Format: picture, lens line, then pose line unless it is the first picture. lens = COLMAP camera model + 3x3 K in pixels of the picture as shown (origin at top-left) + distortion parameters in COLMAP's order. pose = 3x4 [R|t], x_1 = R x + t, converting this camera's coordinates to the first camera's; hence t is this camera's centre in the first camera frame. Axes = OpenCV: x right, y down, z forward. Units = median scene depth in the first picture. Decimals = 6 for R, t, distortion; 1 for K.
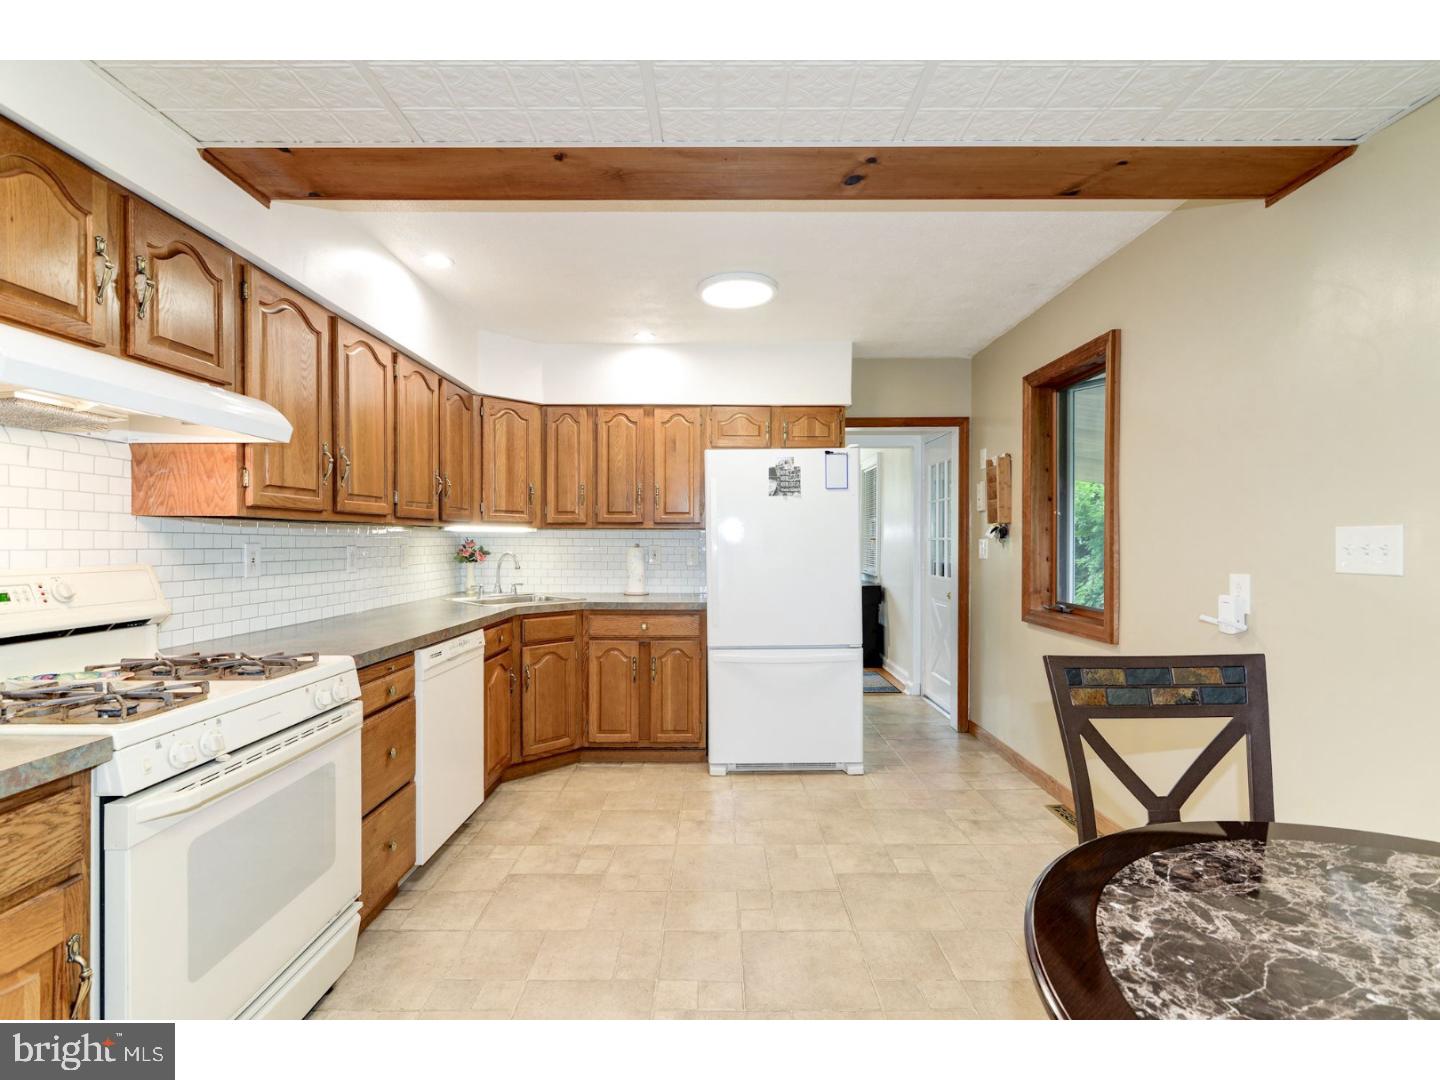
lens RADIAL K [[669.8, 0, 722.7], [0, 669.8, 546.4], [0, 0, 1]] dist [-0.001181, -0.000592]
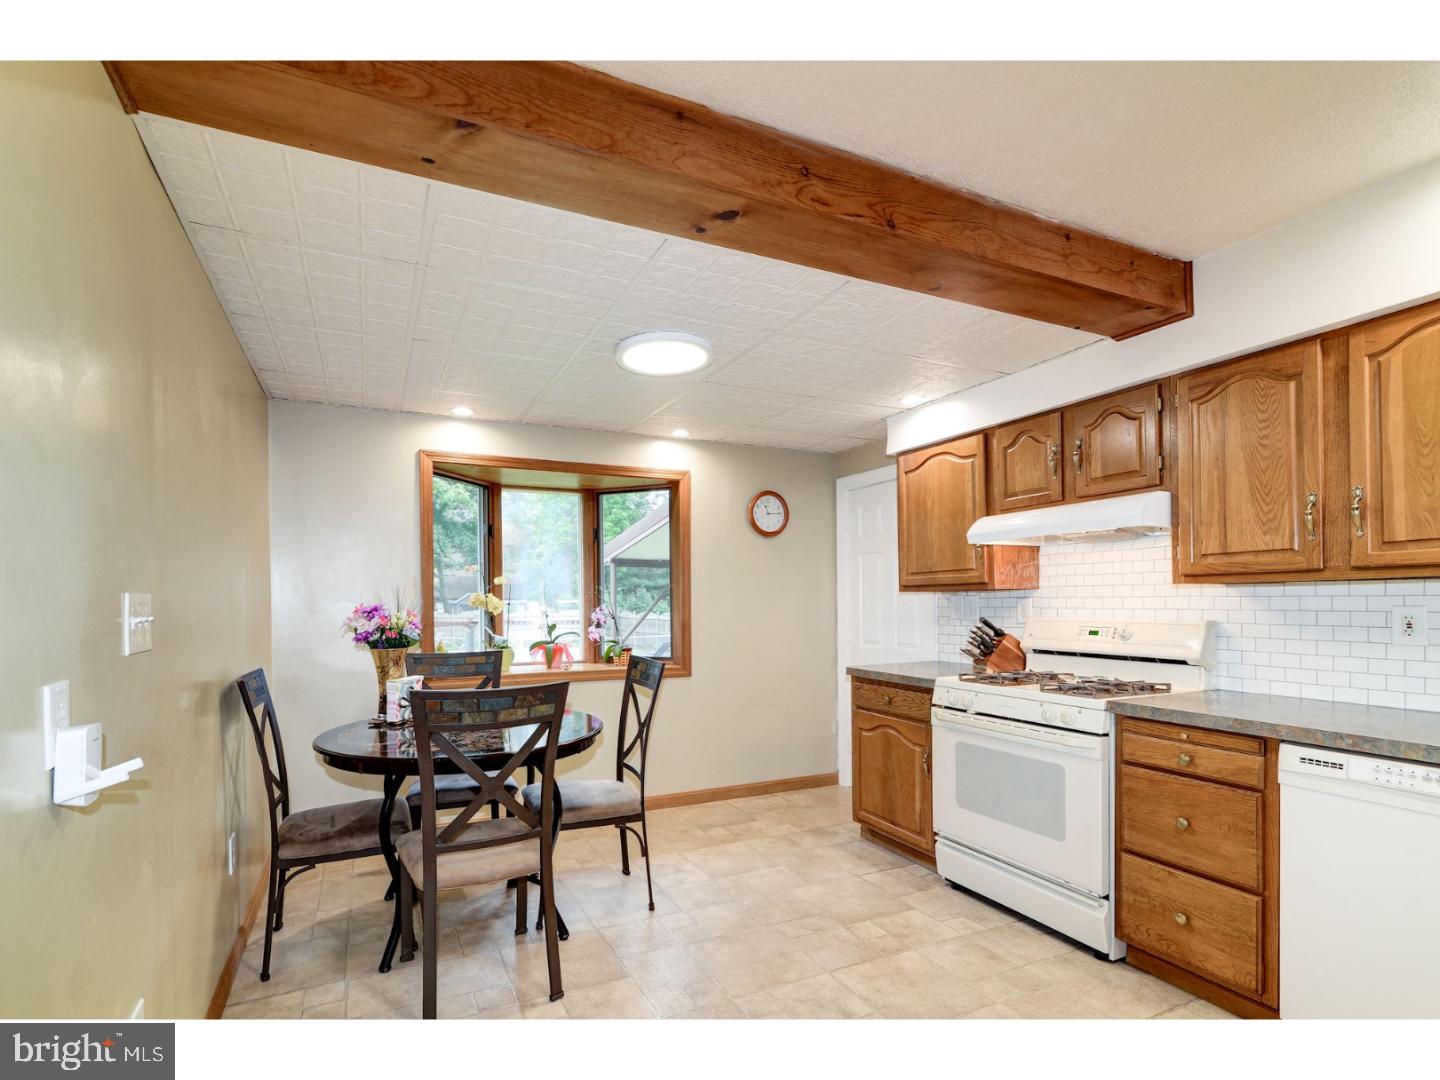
lens RADIAL K [[726.8, 0, 715.6], [0, 726.8, 598.3], [0, 0, 1]] dist [-0.000863, -0.000262]
pose [[-0.896455, 0.000726, -0.443134, 0.357700], [0.000792, 1.000000, 0.000037, -0.010632], [0.443134, -0.000317, -0.896456, 1.016698]]
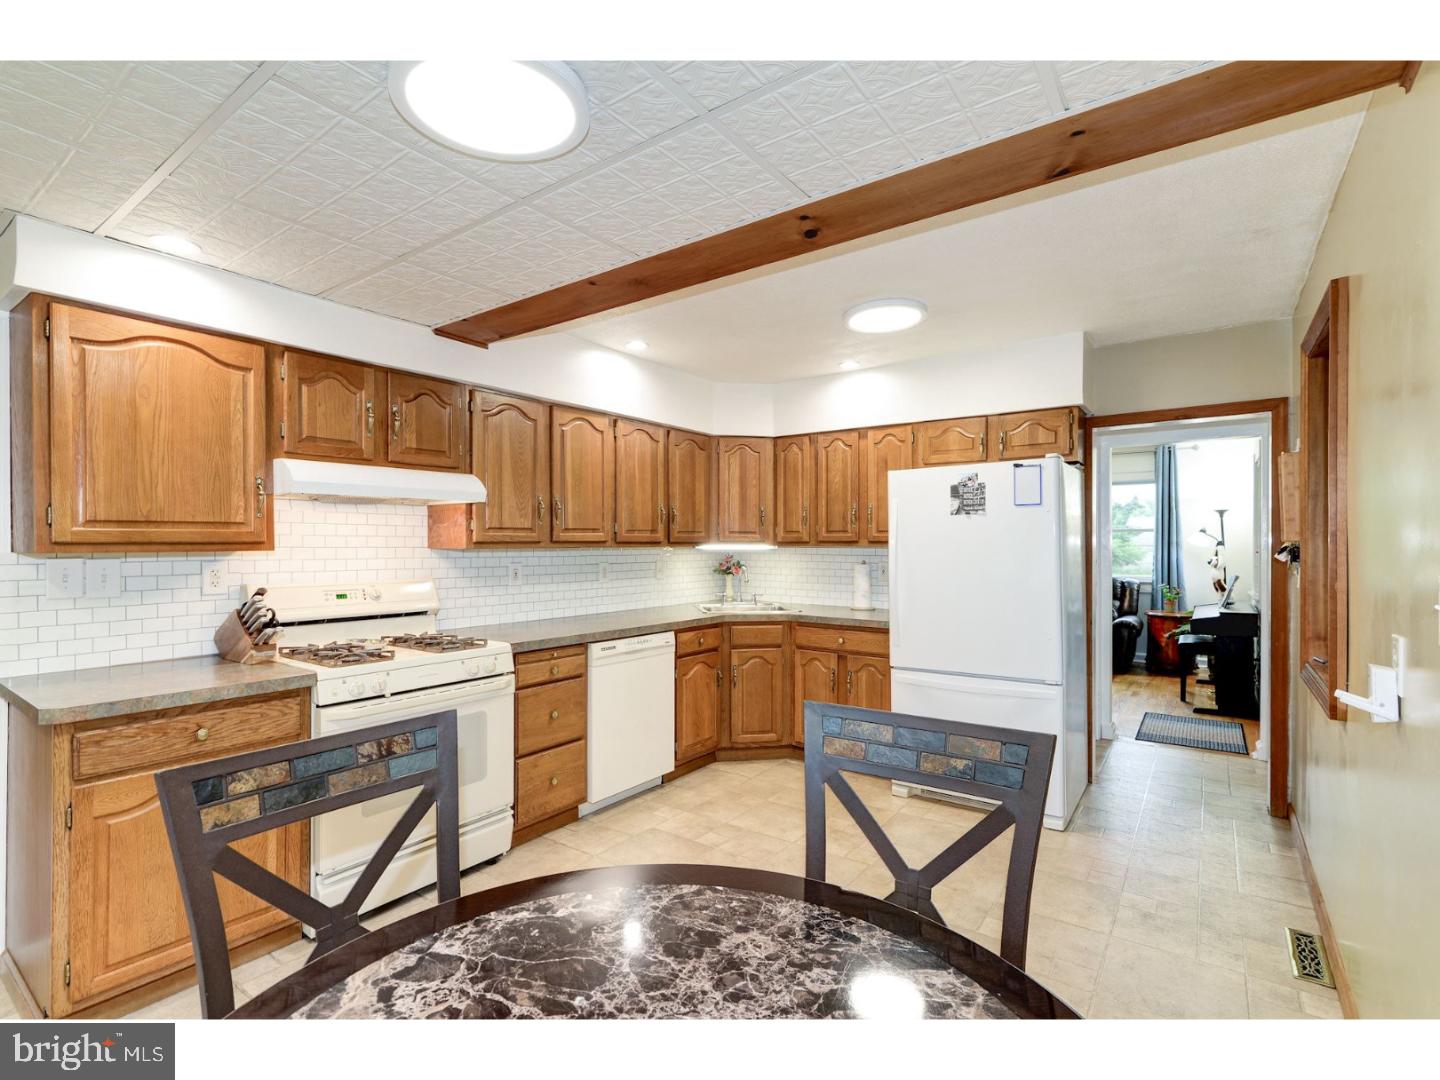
lens RADIAL K [[669.8, 0, 722.7], [0, 669.8, 546.4], [0, 0, 1]] dist [-0.001181, -0.000592]
pose [[0.813106, 0.002211, -0.582112, 0.381341], [-0.004995, 0.999982, -0.003179, -0.027237], [0.582094, 0.005493, 0.813103, 0.034333]]
